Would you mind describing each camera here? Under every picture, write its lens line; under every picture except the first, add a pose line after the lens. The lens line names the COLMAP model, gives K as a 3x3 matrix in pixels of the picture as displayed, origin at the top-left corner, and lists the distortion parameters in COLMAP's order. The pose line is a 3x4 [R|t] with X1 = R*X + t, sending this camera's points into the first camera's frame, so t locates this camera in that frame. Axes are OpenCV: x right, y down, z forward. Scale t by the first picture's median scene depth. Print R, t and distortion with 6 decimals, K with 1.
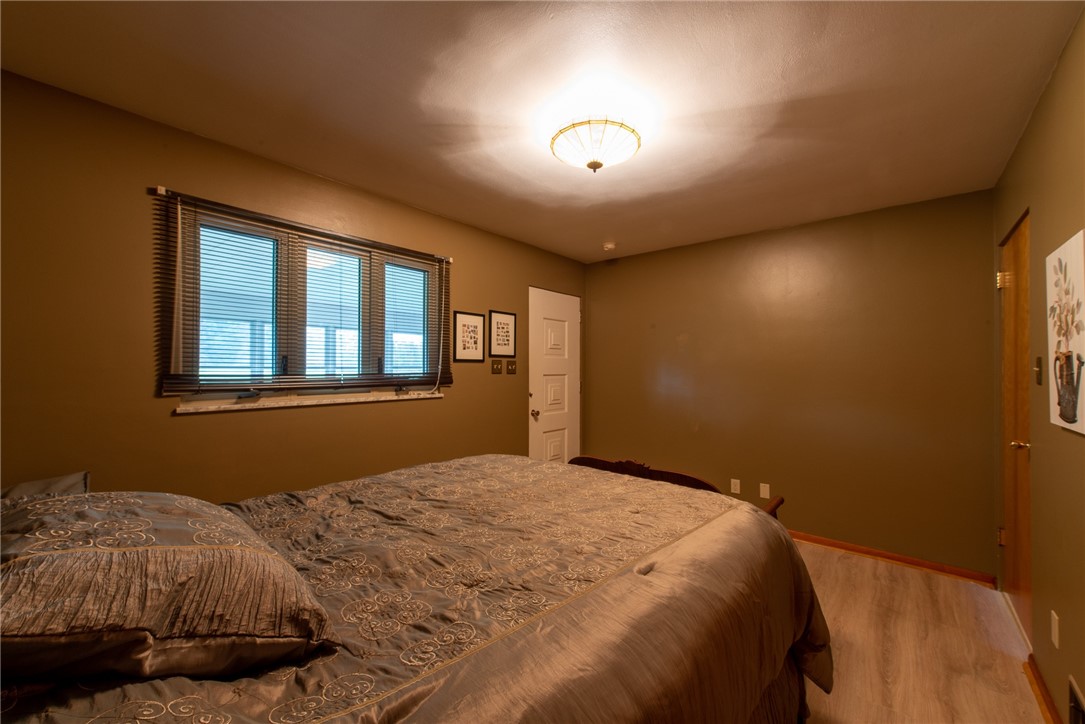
lens RADIAL K [[423.5, 0, 543.8], [0, 423.5, 363.1], [0, 0, 1]] dist [0.009753, -0.002060]
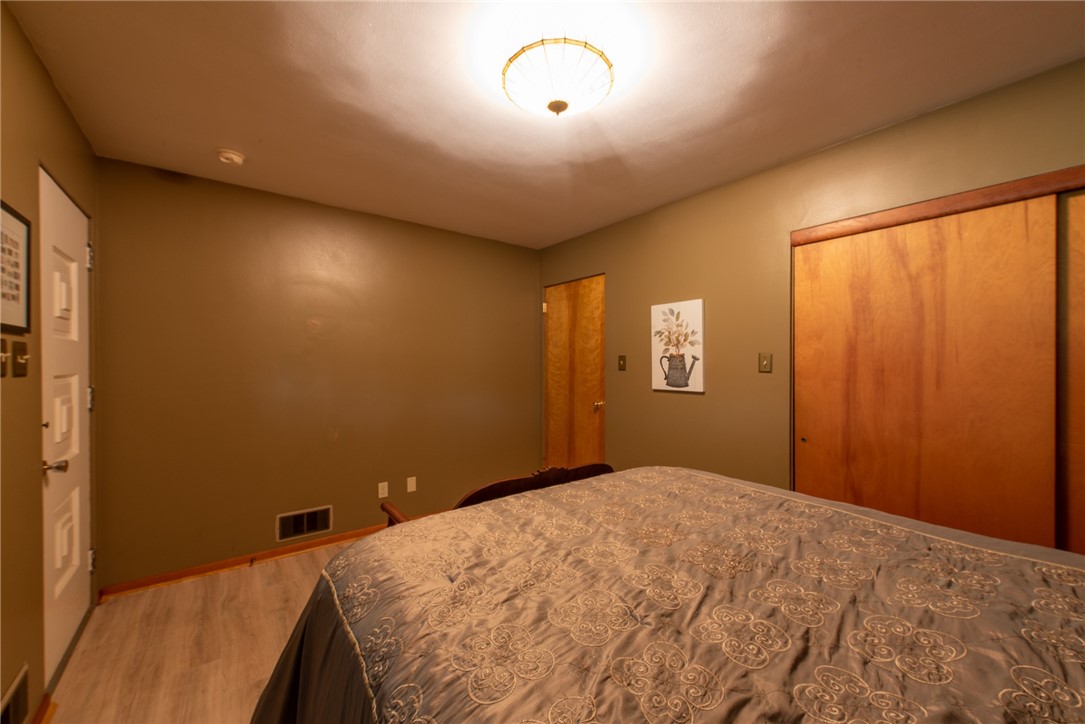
lens RADIAL K [[423.5, 0, 546.4], [0, 423.5, 362.1], [0, 0, 1]] dist [0.009753, -0.002060]
pose [[0.202752, -0.002606, 0.979227, -0.410641], [-0.013541, 0.999893, 0.005465, 0.004401], [-0.979136, -0.014368, 0.202695, 0.525154]]
